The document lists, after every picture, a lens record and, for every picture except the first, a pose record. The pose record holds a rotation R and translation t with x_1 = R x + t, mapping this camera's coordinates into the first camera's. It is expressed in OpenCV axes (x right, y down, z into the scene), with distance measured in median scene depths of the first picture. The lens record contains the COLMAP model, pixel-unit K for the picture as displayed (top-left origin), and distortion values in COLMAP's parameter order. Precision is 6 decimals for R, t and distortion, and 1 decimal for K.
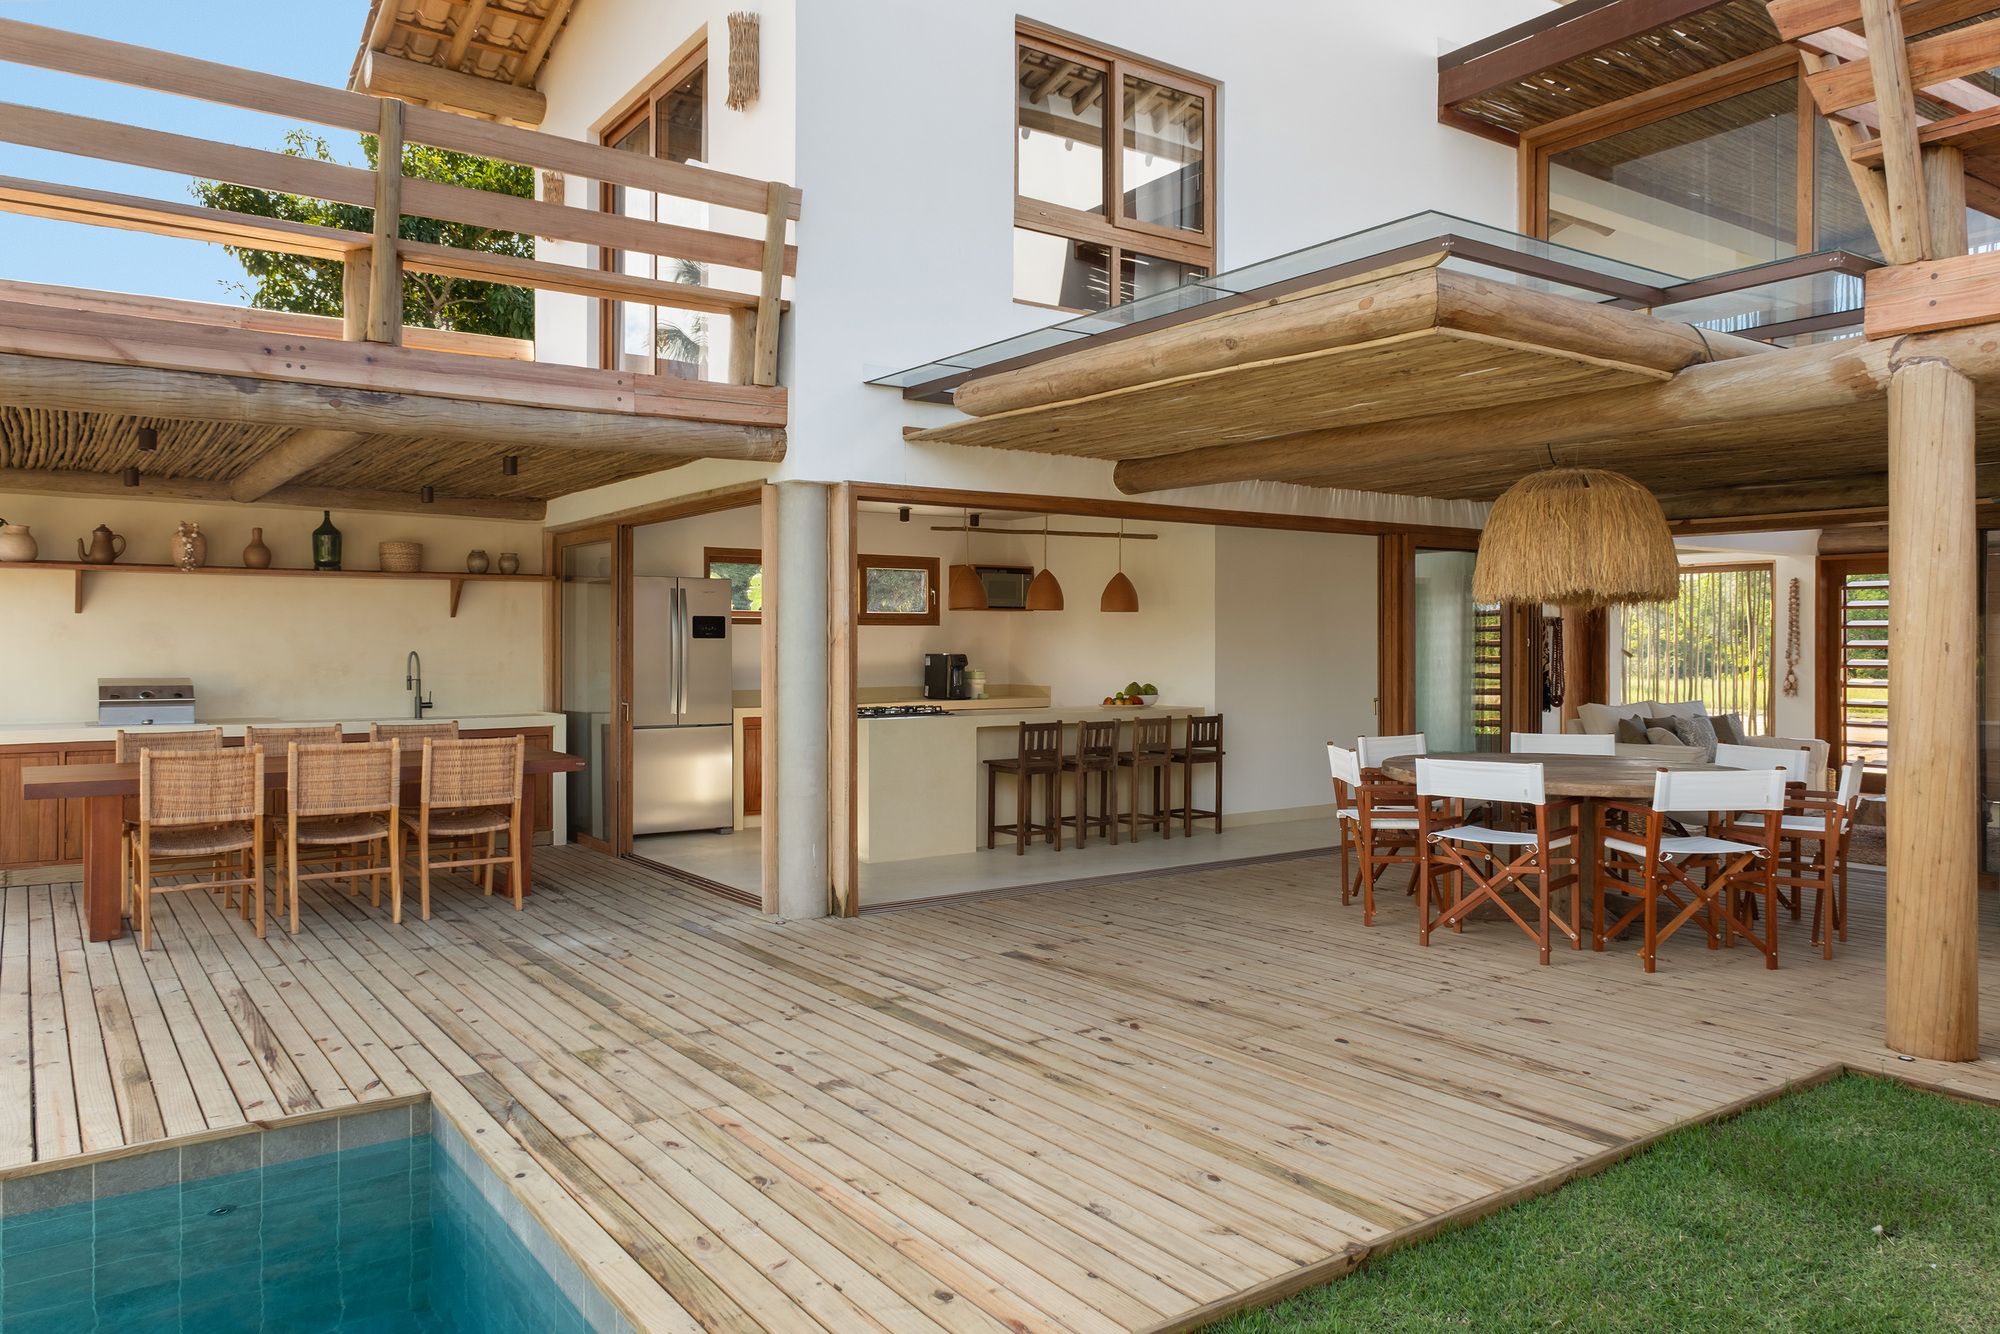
lens RADIAL K [[1397.9, 0, 1000.1], [0, 1397.9, 654.1], [0, 0, 1]] dist [0.004646, 0.016305]
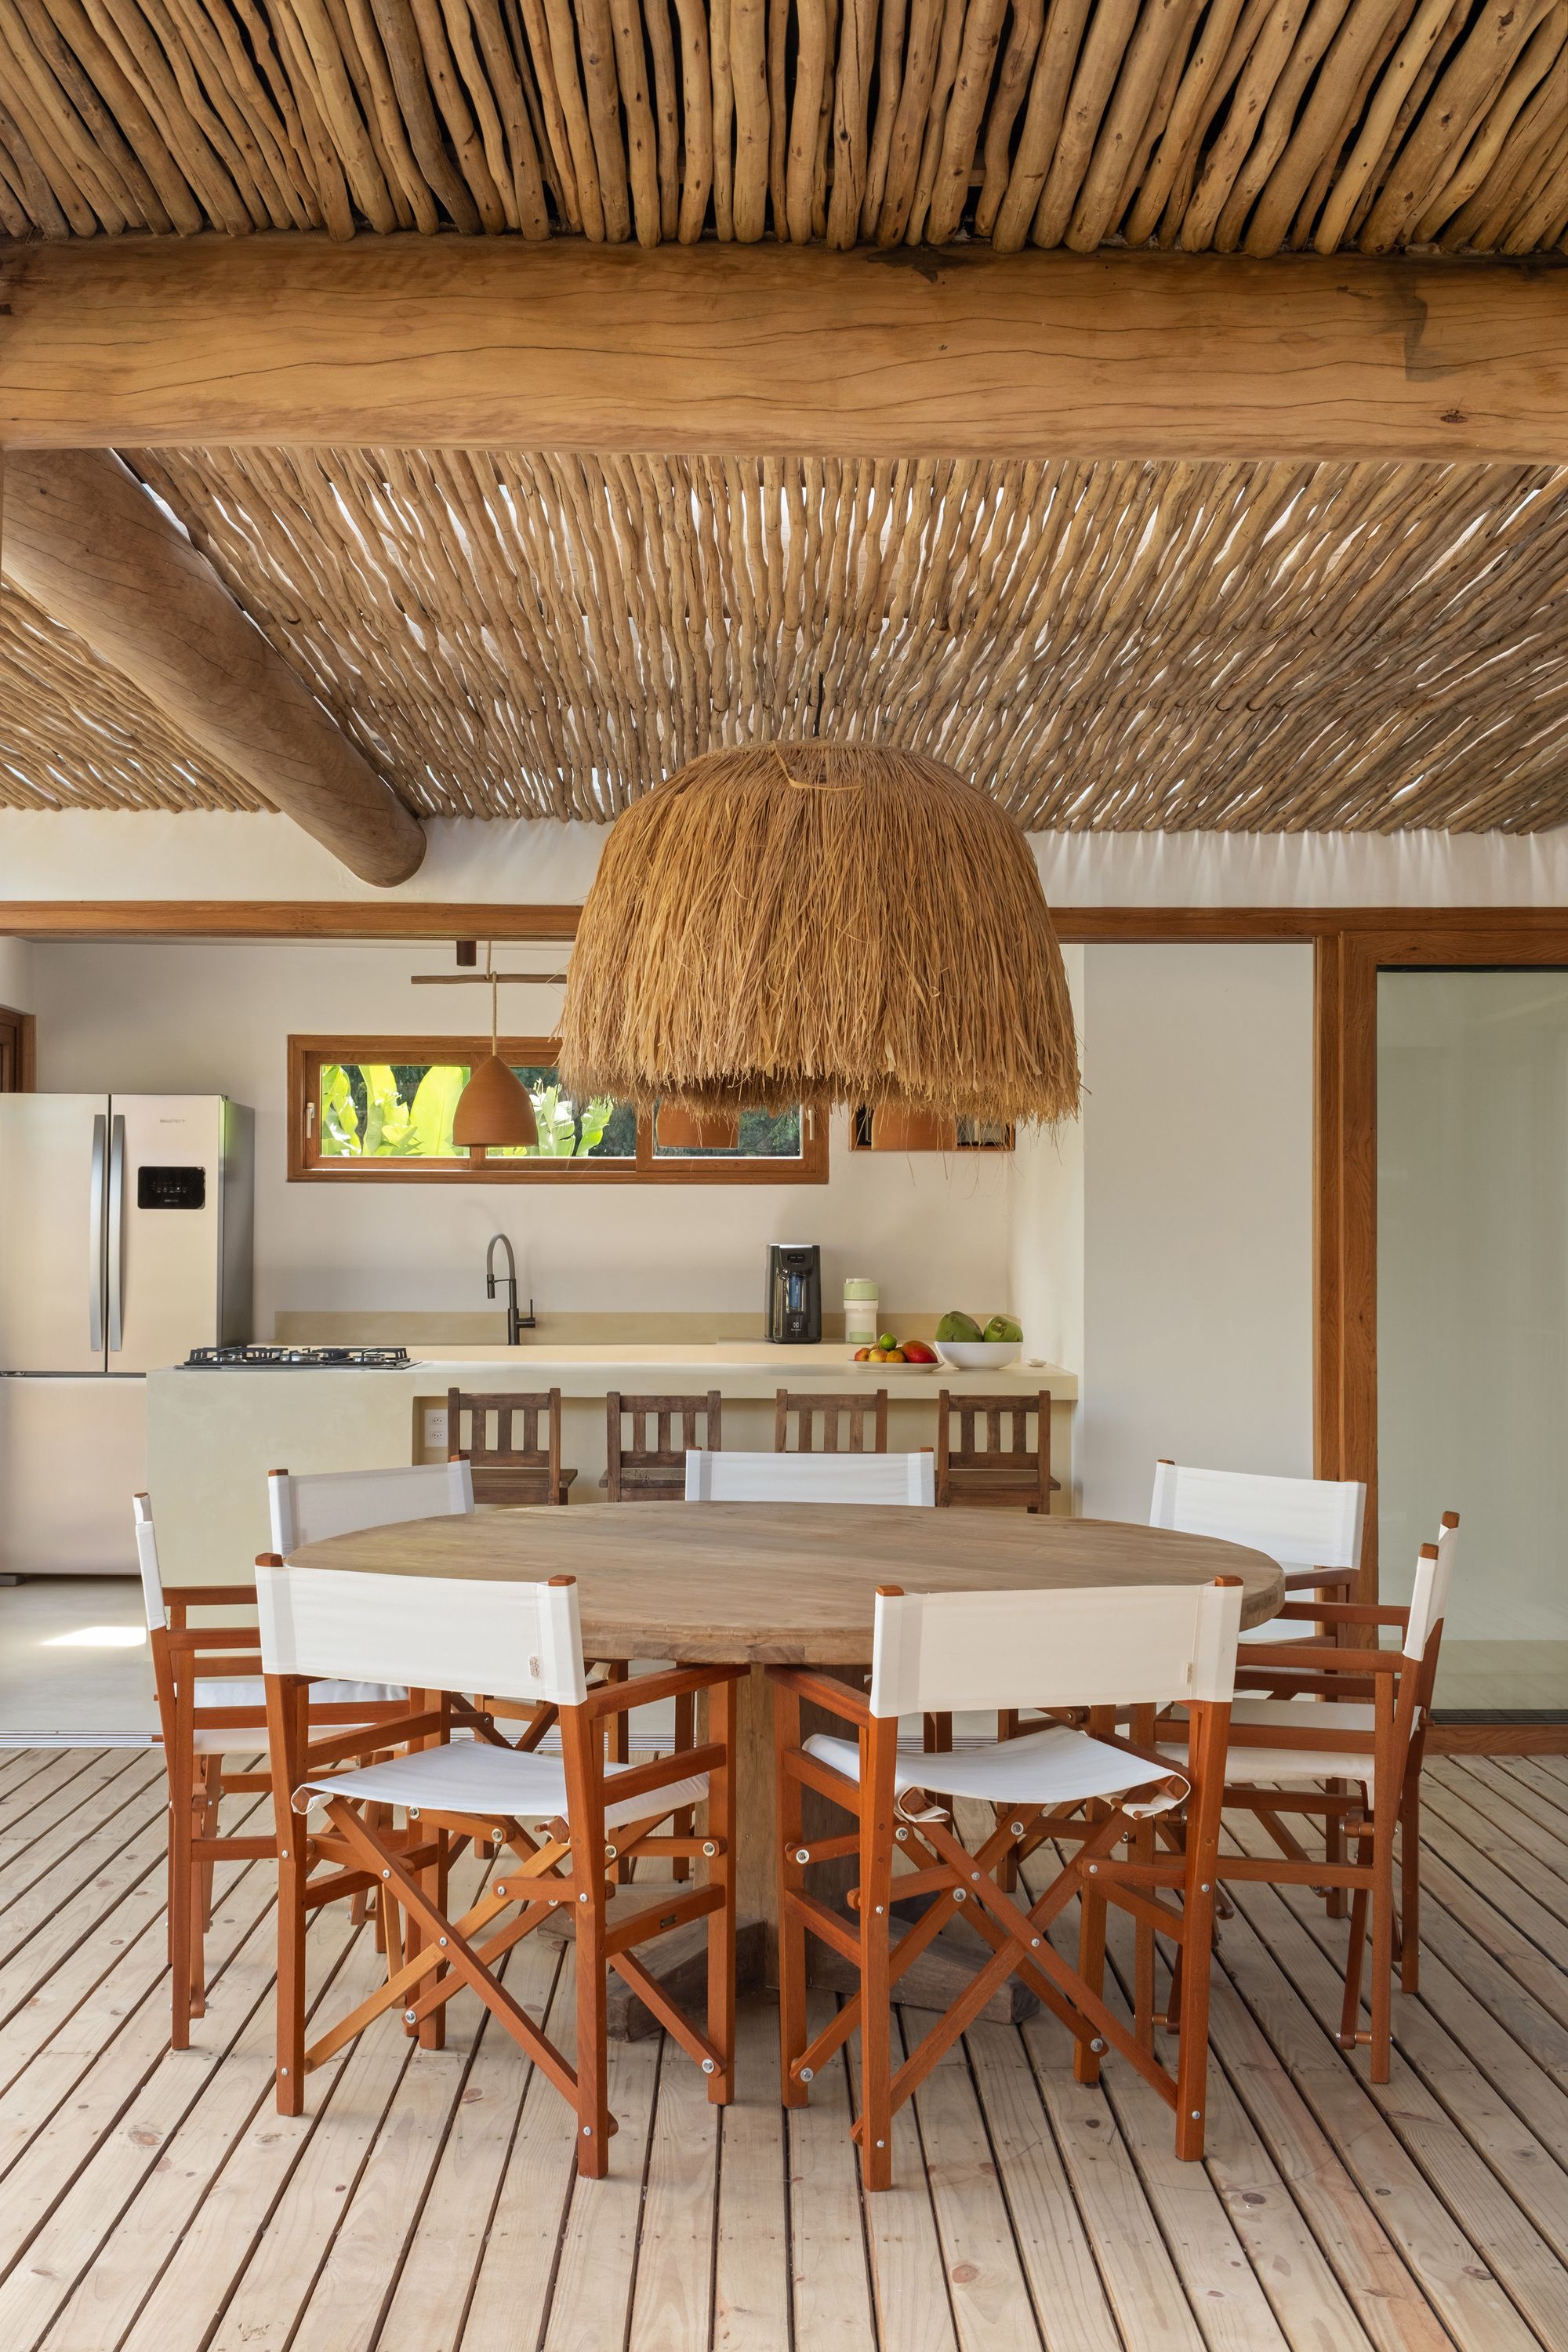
lens RADIAL K [[2744.4, 0, 792.5], [0, 2744.4, 1197.7], [0, 0, 1]] dist [0.046707, 0.000000]
pose [[0.815168, -0.001626, -0.579222, 0.745995], [-0.010355, 0.999795, -0.017379, 0.000268], [0.579132, 0.020164, 0.814984, 0.380710]]
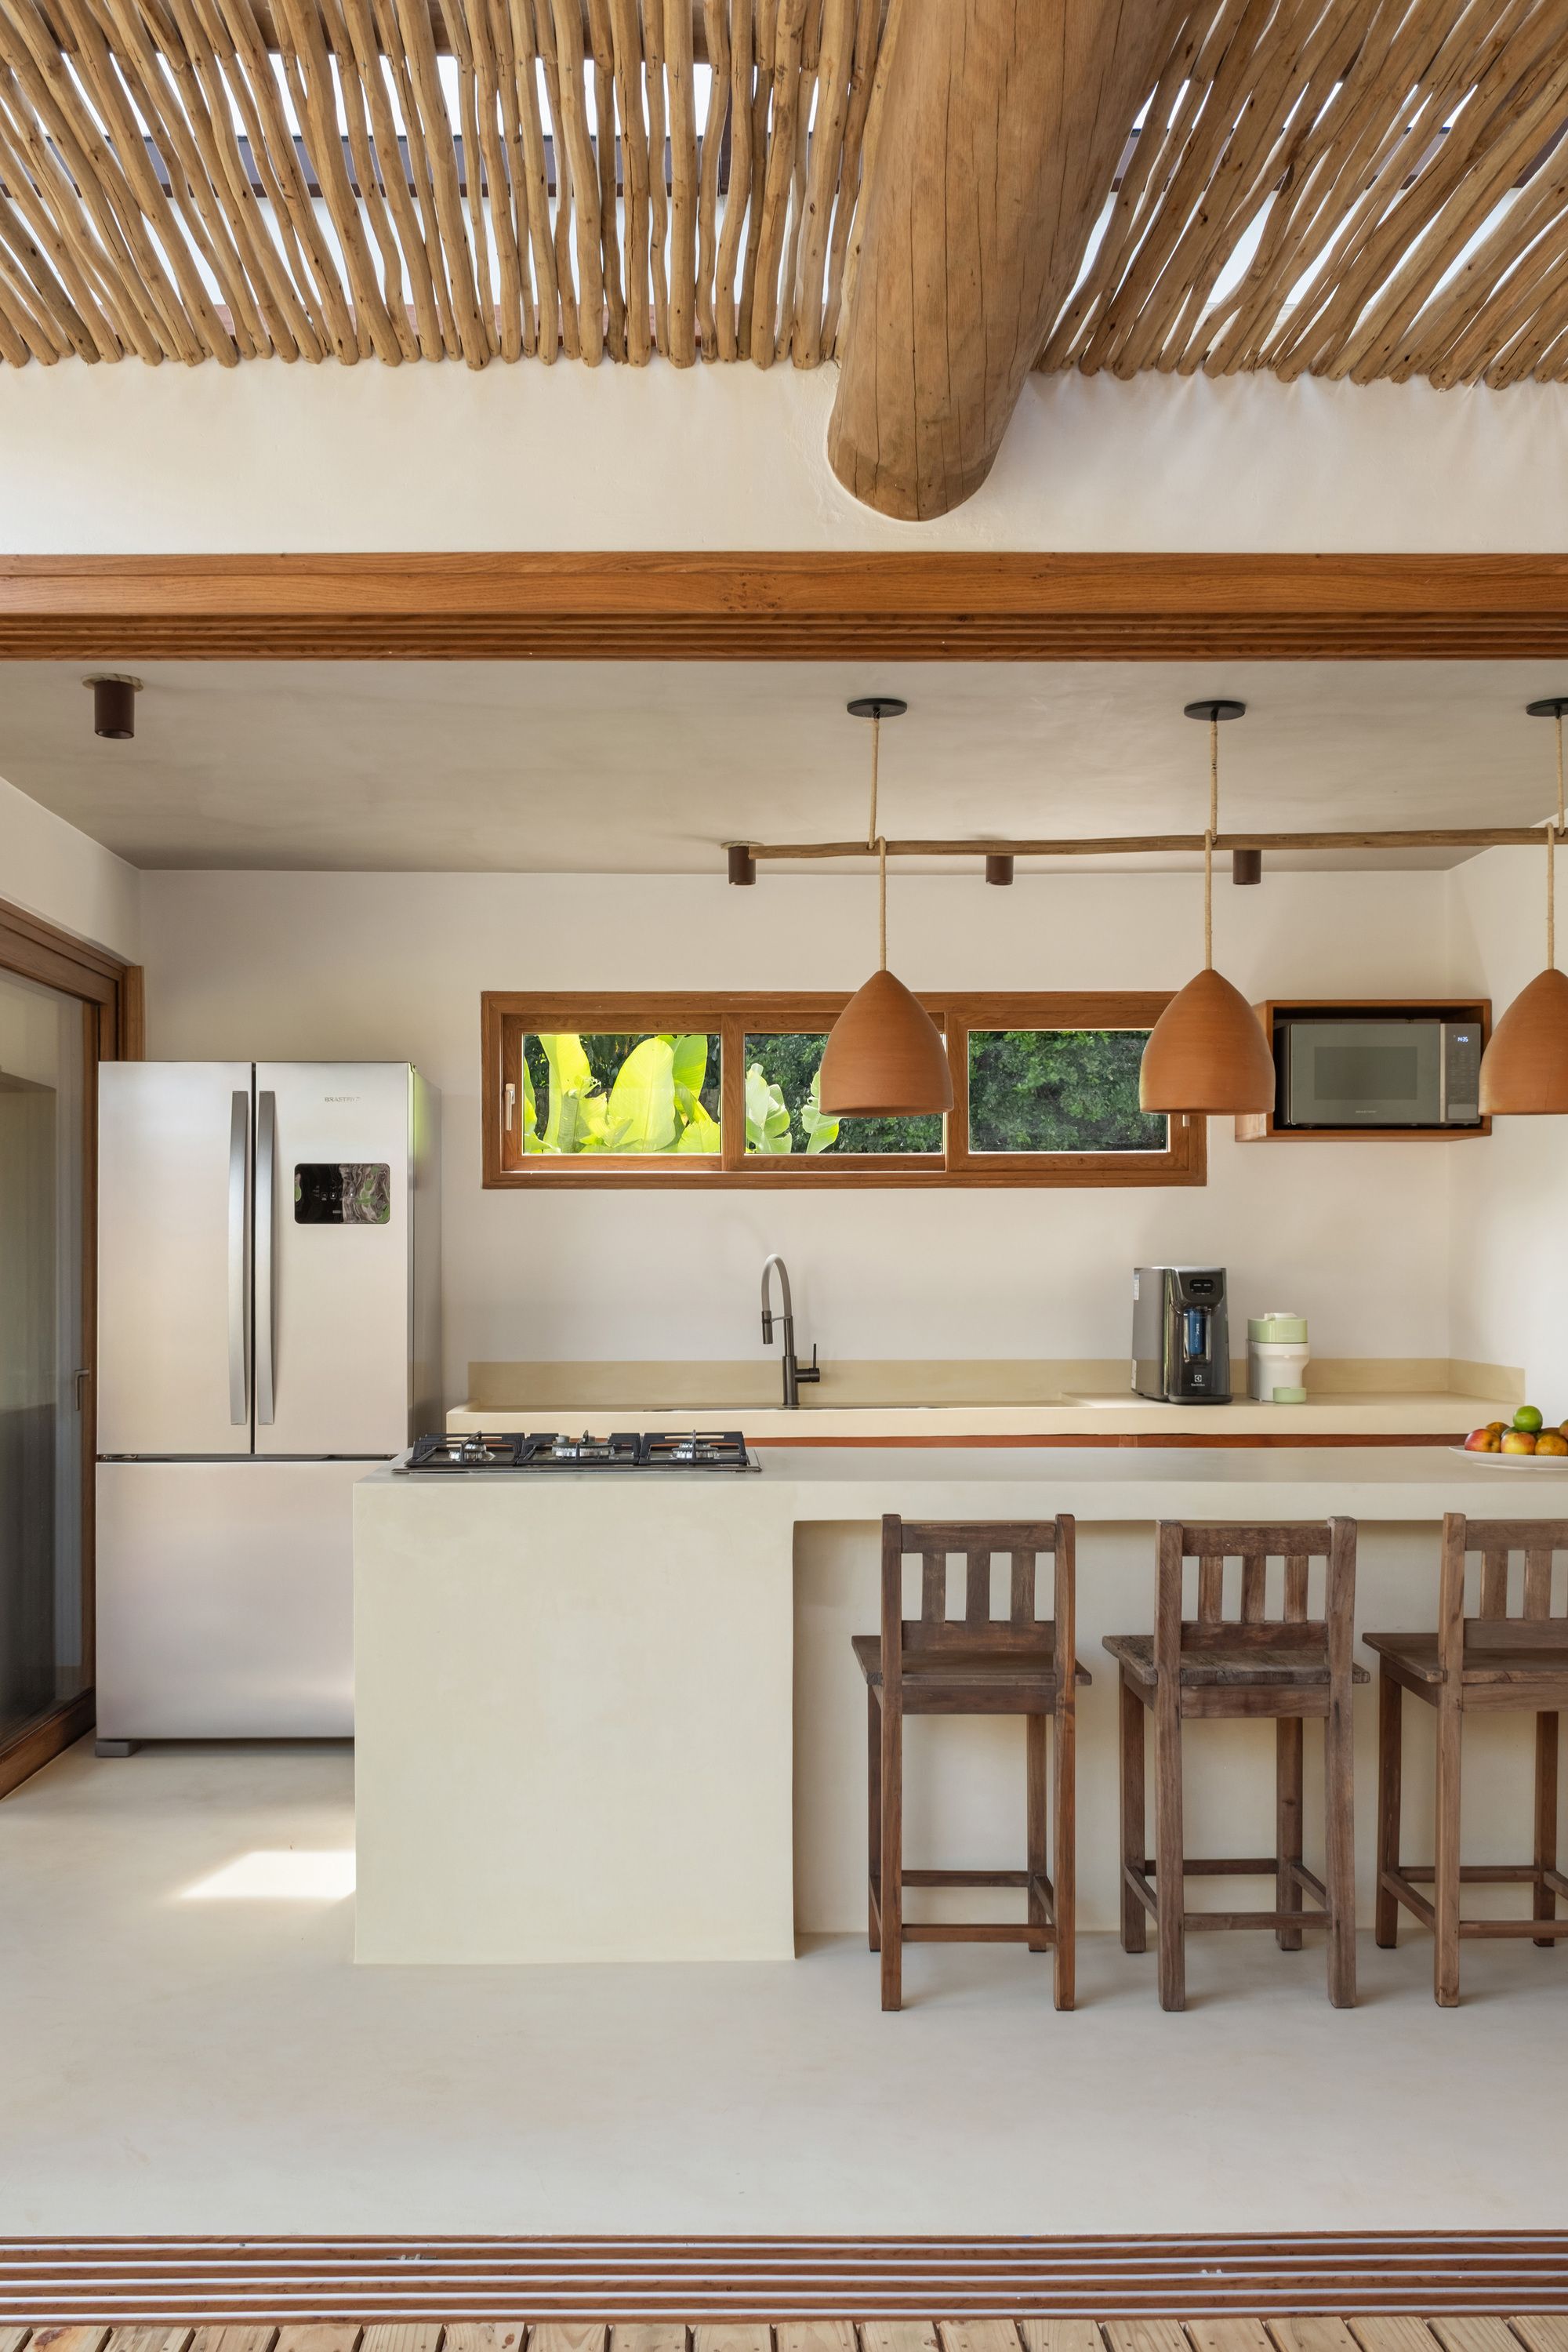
lens RADIAL K [[2222.4, 0, 735.9], [0, 2222.4, 1256.3], [0, 0, 1]] dist [0.023872, 0.000000]
pose [[0.818029, -0.002639, -0.575171, 0.280177], [-0.002597, 0.999962, -0.008280, 0.002915], [0.575171, 0.008267, 0.817992, 0.744686]]
